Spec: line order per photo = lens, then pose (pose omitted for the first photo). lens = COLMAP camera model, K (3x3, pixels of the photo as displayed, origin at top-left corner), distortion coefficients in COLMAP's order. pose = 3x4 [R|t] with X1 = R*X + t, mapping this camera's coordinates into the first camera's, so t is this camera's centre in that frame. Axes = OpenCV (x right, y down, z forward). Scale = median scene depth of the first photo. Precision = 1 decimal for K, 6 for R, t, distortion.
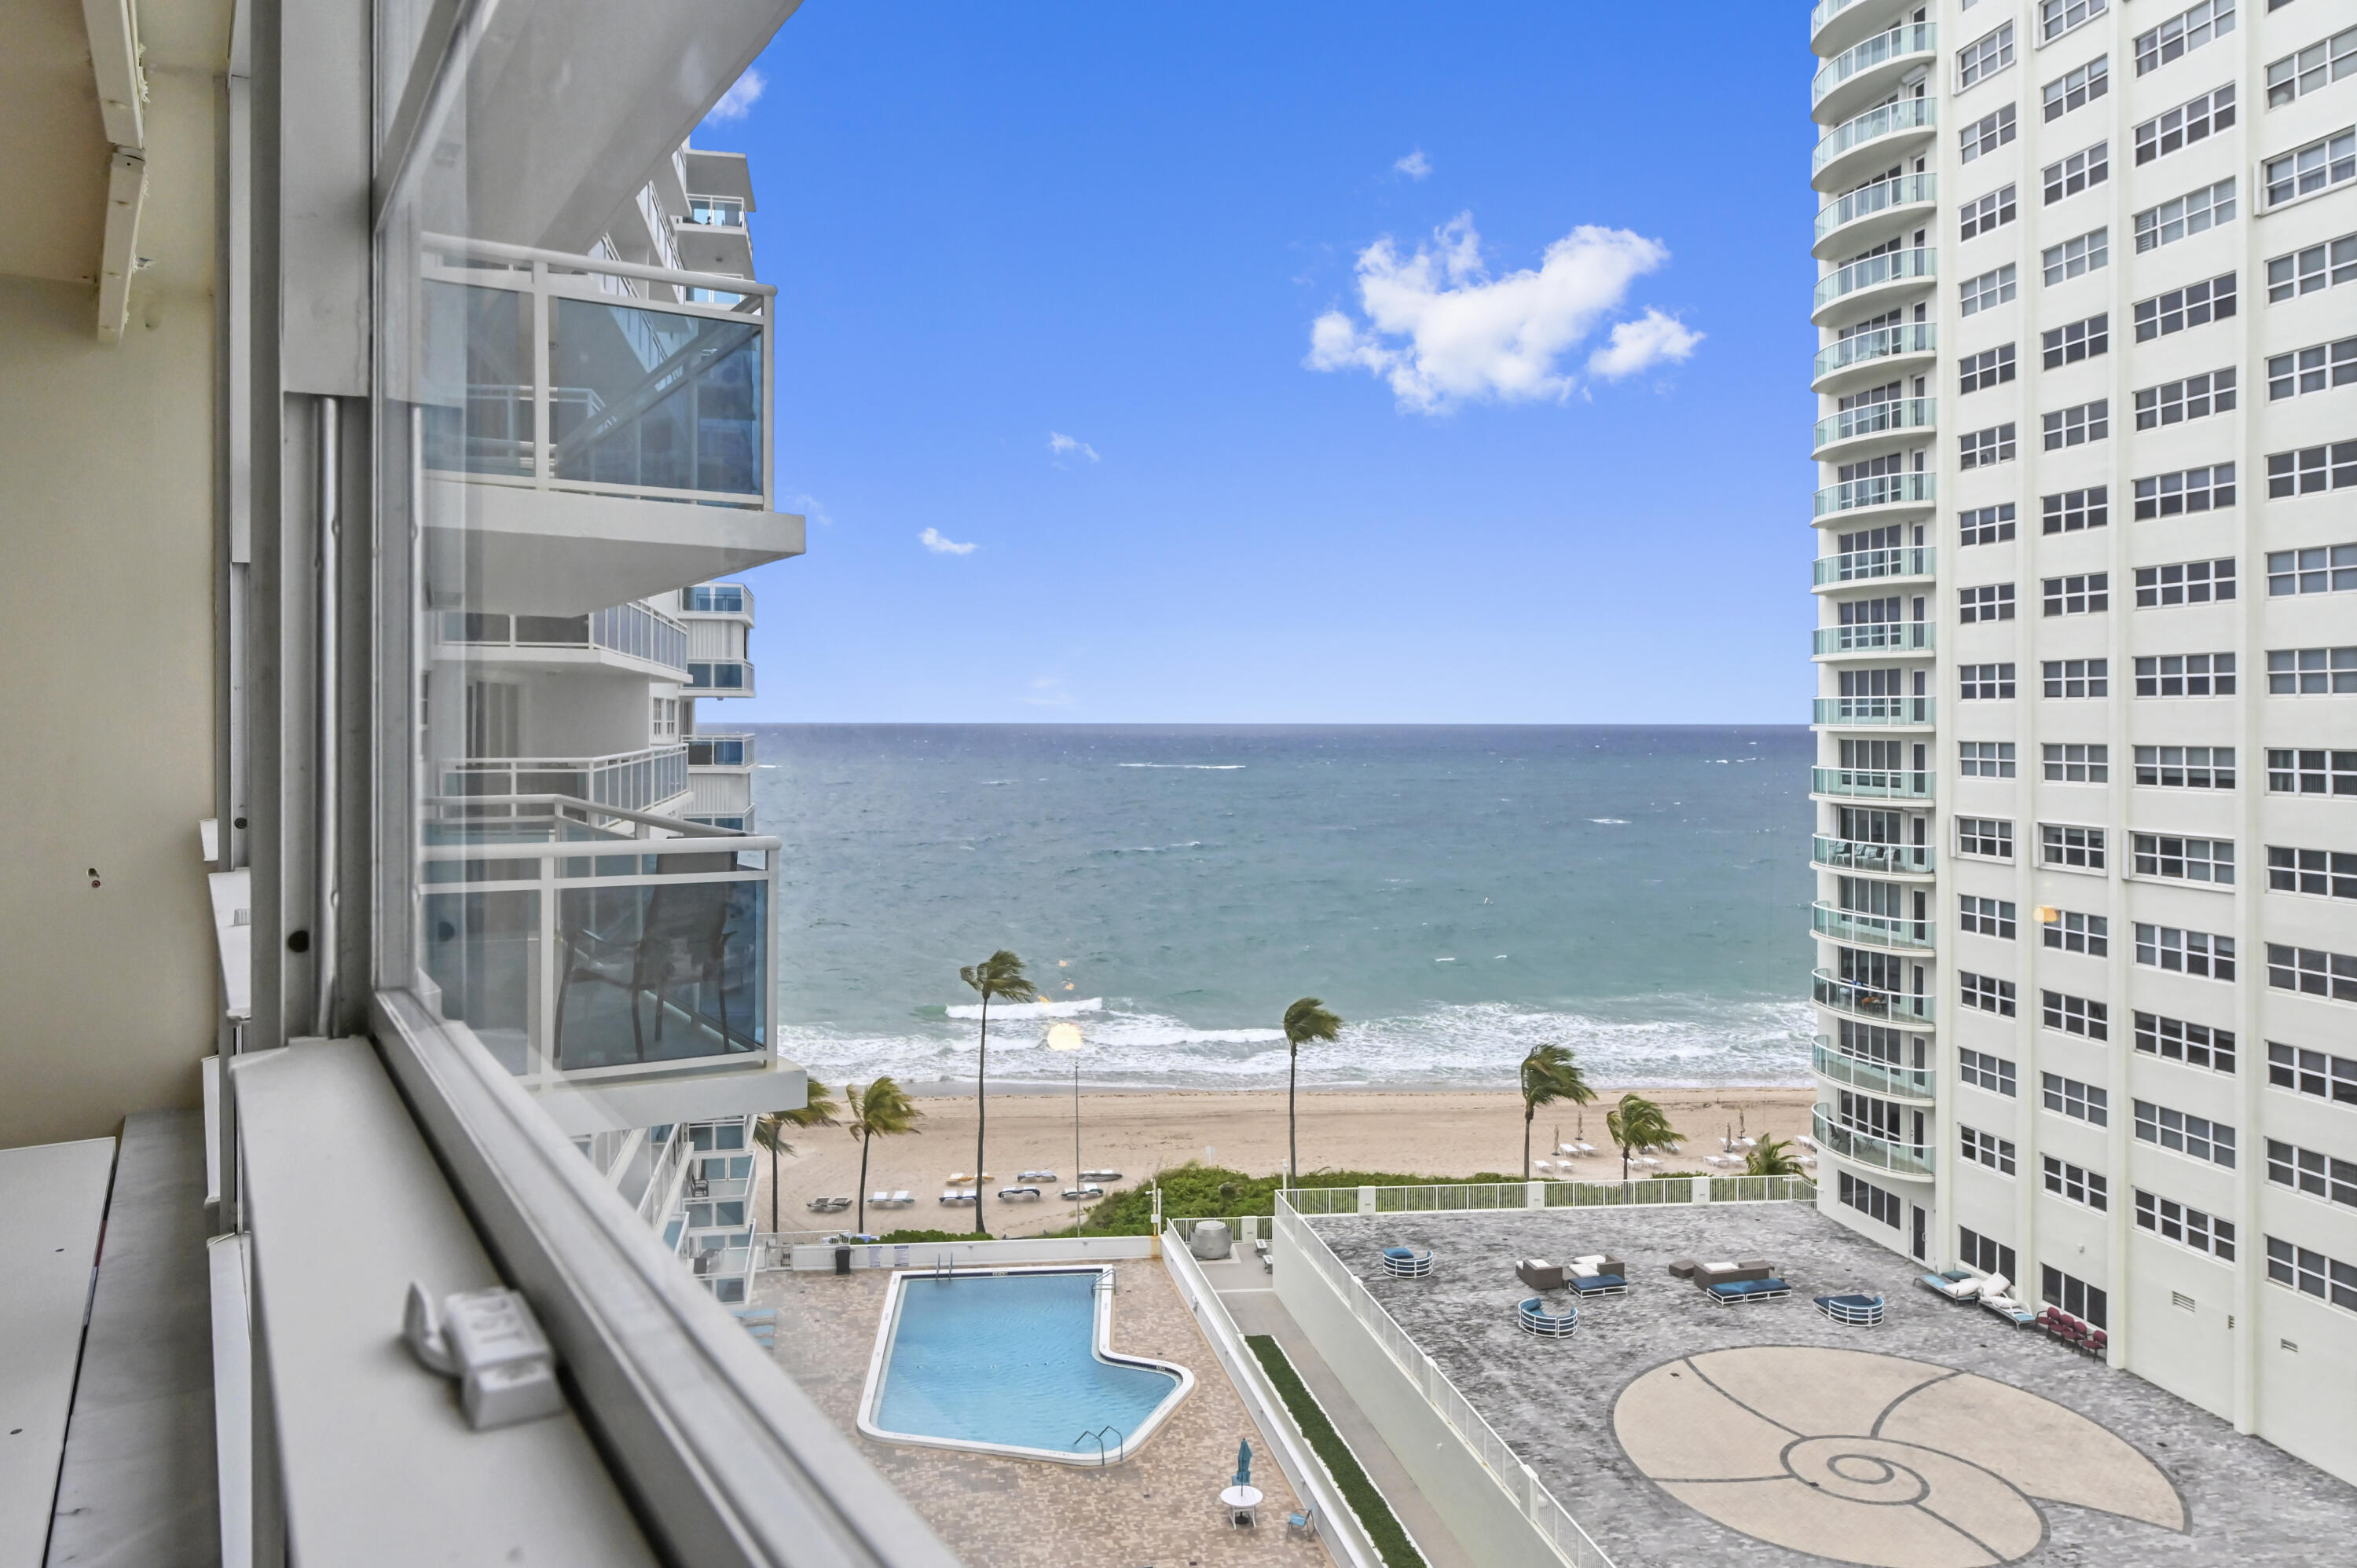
lens RADIAL K [[1600.0, 0, 1178.4], [0, 1600.0, 716.3], [0, 0, 1]] dist [-0.001415, -0.000683]
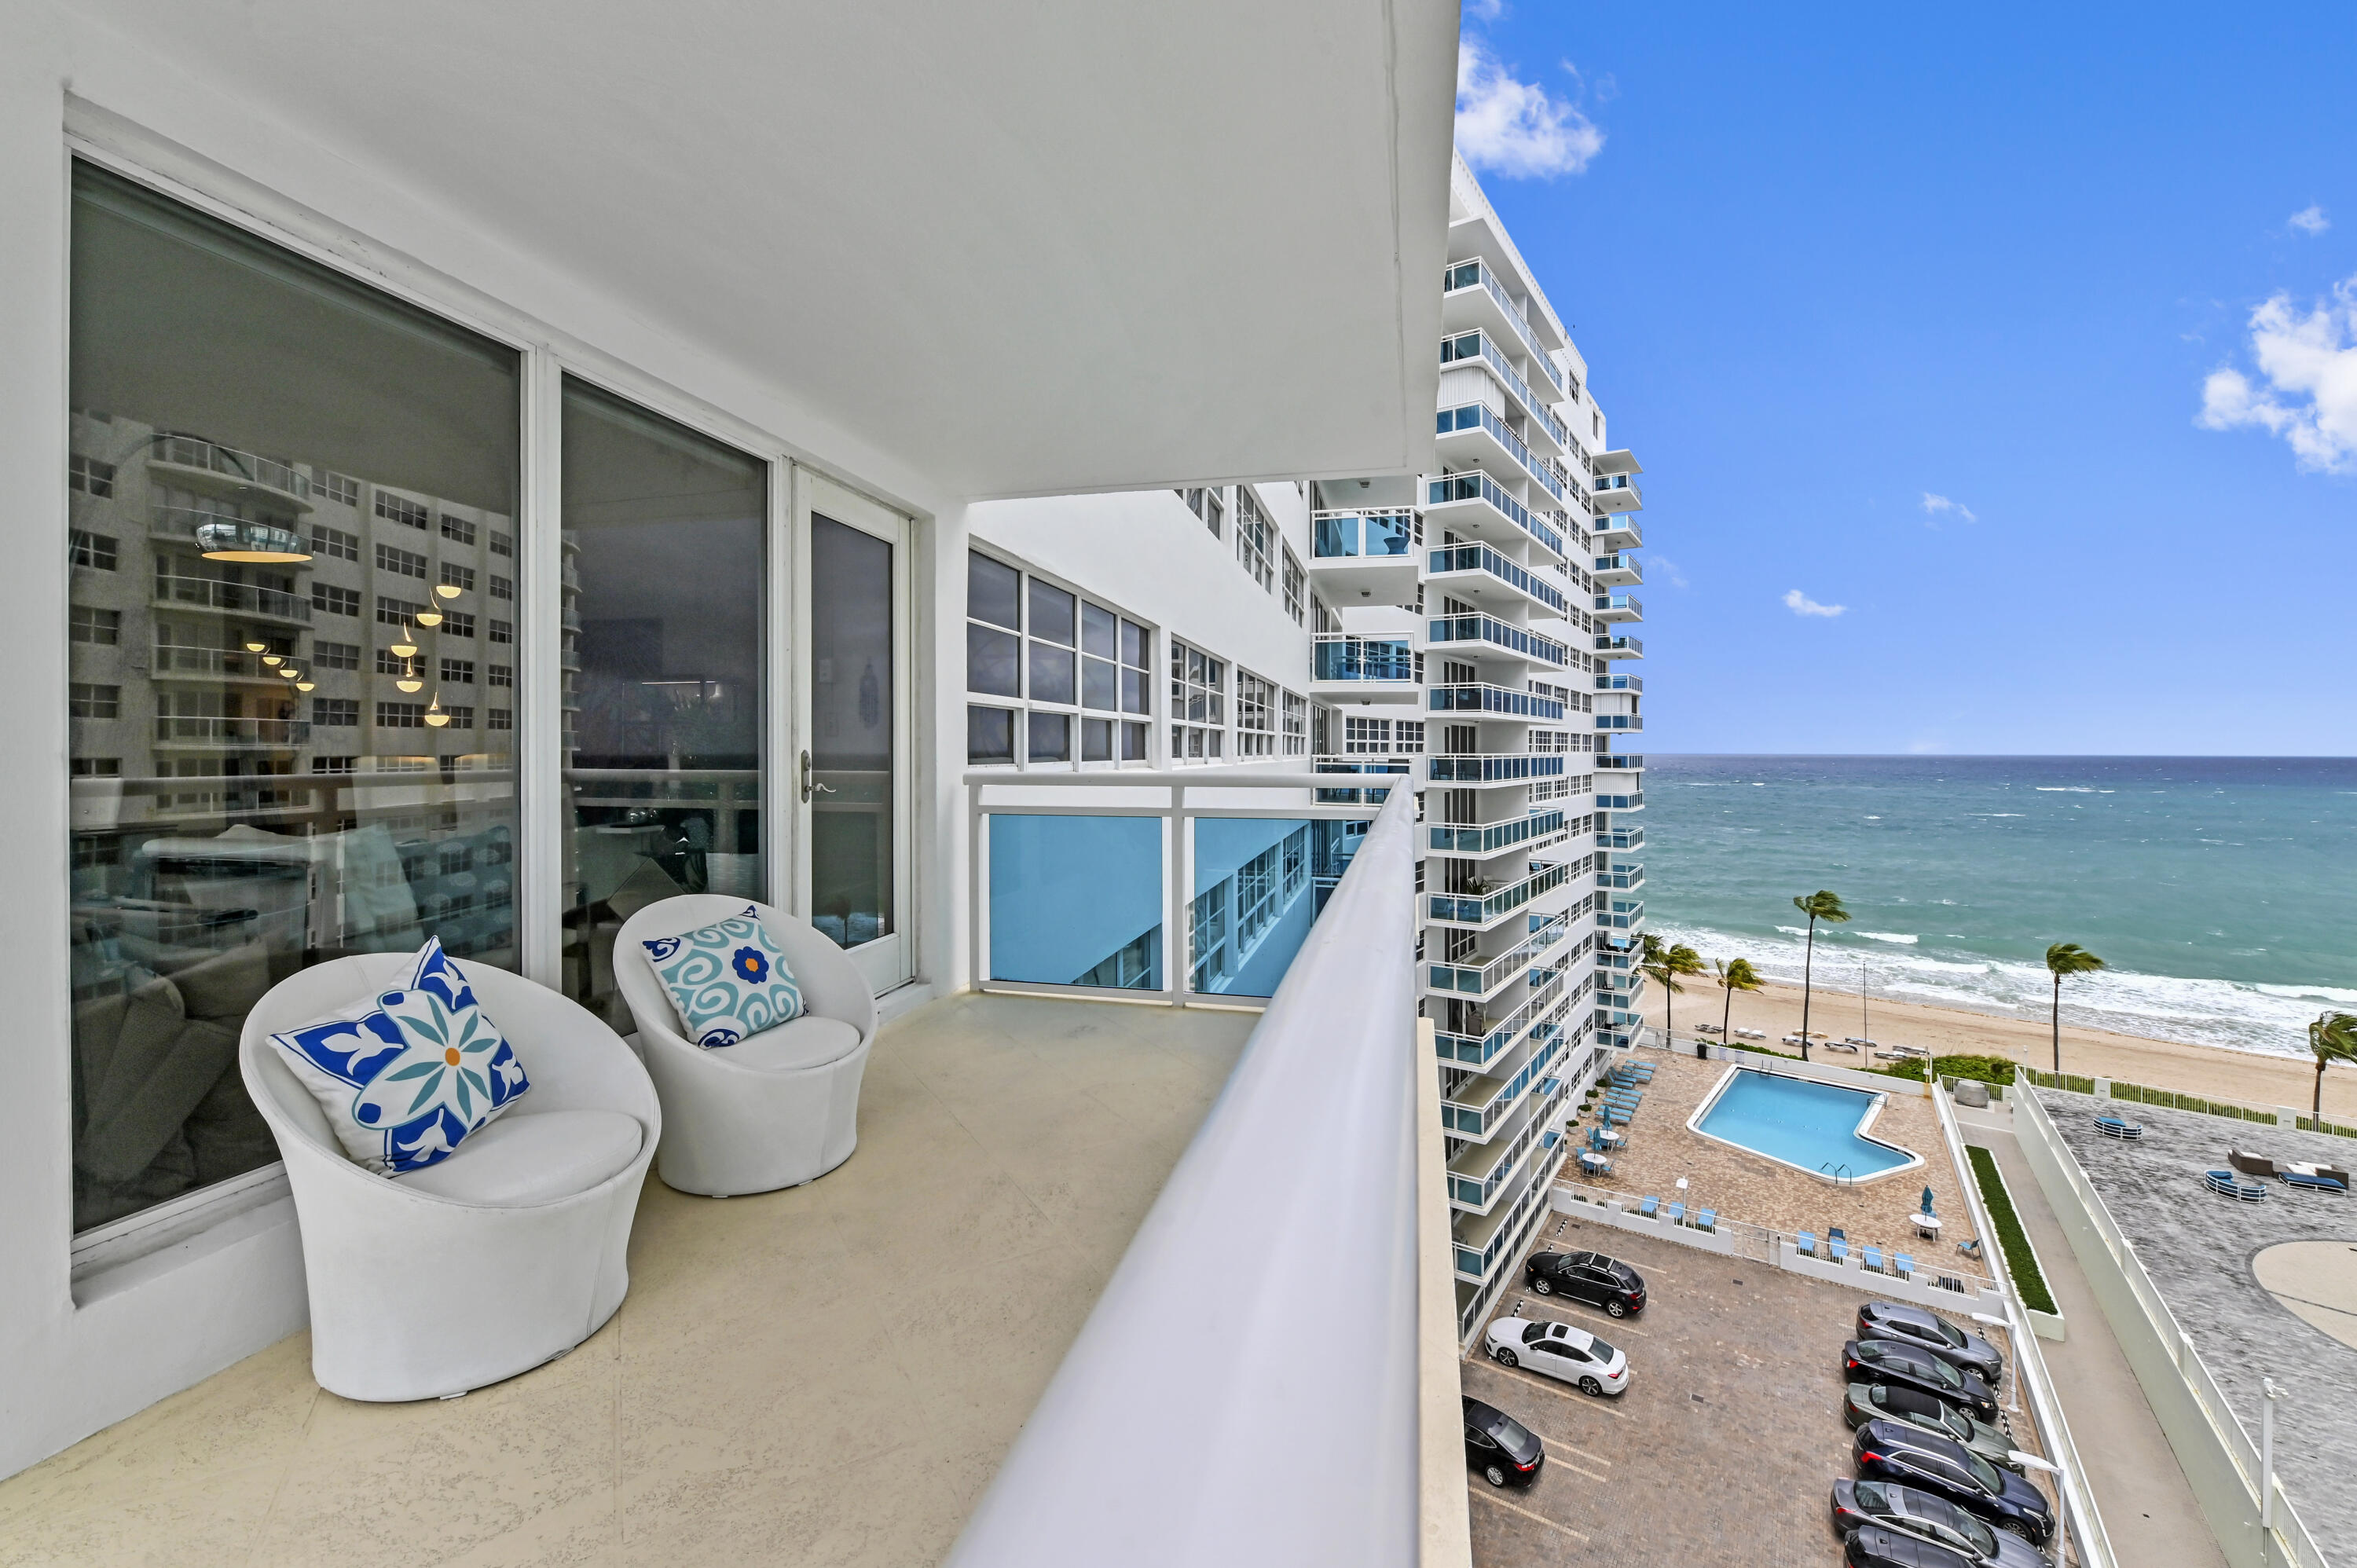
lens RADIAL K [[949.3, 0, 1178.8], [0, 949.3, 750.5], [0, 0, 1]] dist [-0.008454, -0.000476]
pose [[0.699620, 0.001284, -0.714514, 0.159745], [-0.000664, 0.999999, 0.001147, 0.008131], [0.714515, -0.000328, 0.699620, -0.174485]]
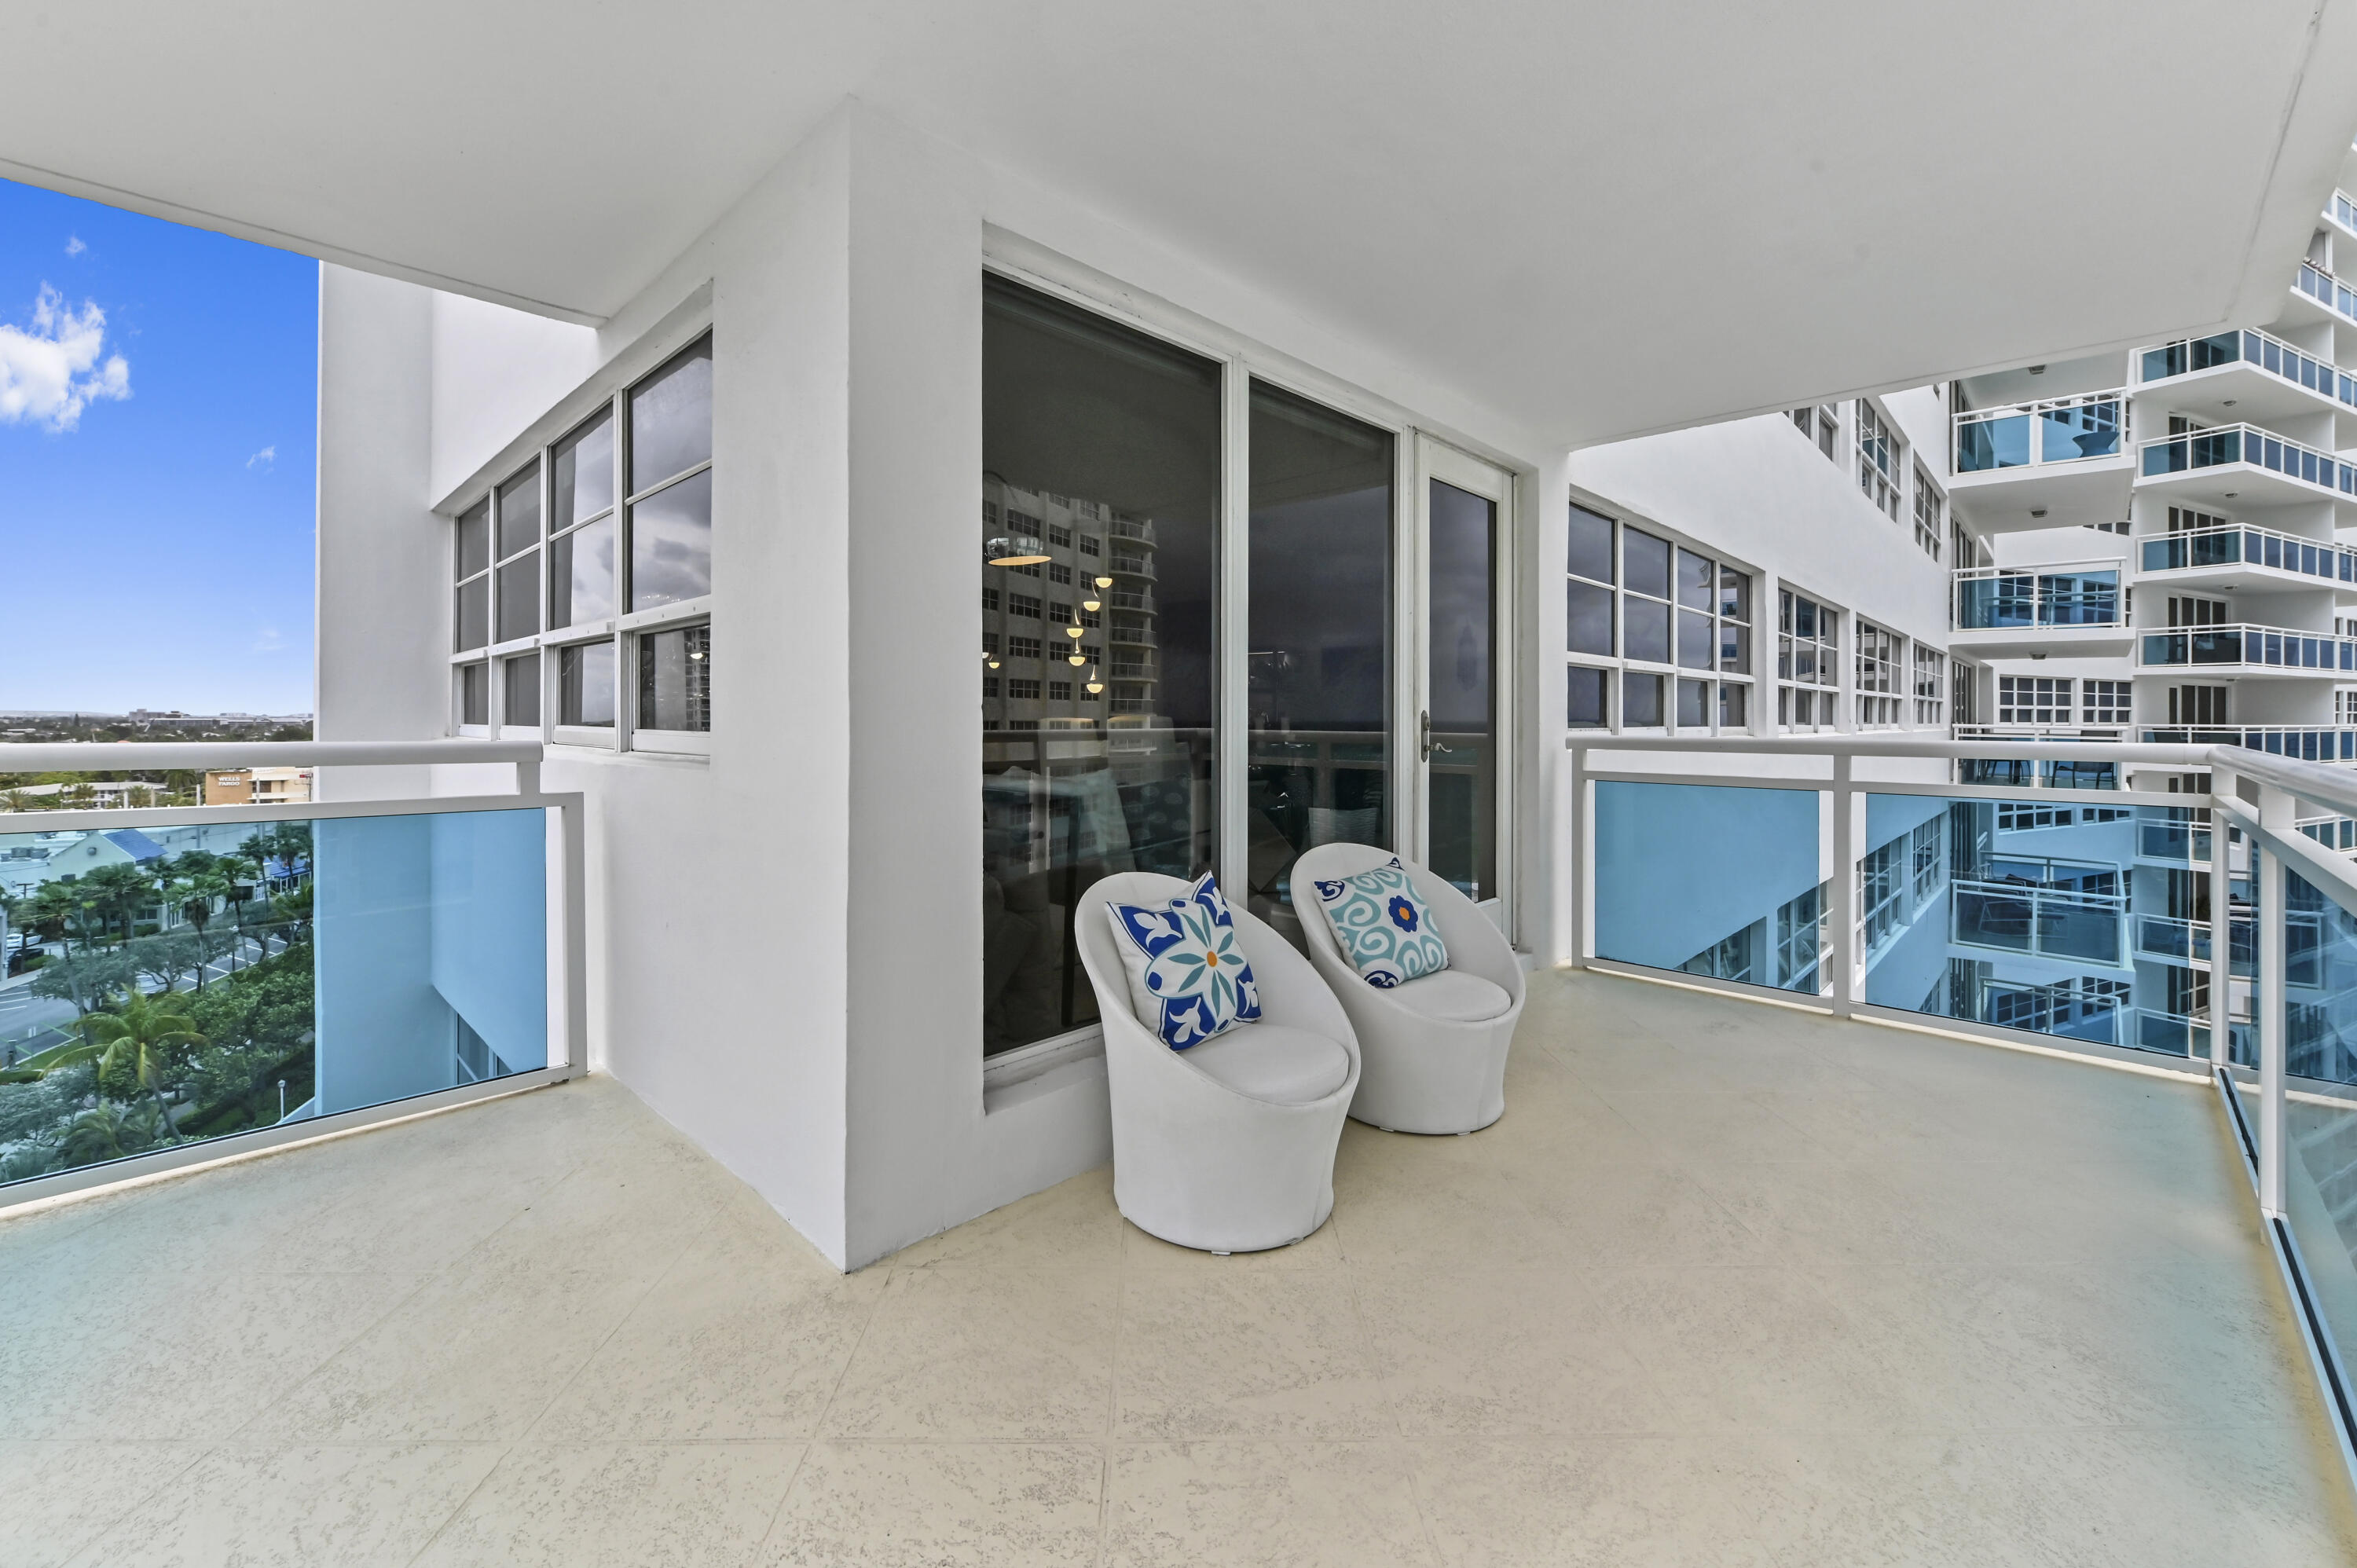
lens RADIAL K [[959.8, 0, 1183.7], [0, 959.8, 716.9], [0, 0, 1]] dist [-0.007278, -0.000563]
pose [[0.251144, 0.001595, -0.967949, 0.156586], [-0.003717, 0.999993, 0.000684, 0.008653], [0.967943, 0.003426, 0.251148, -0.180332]]
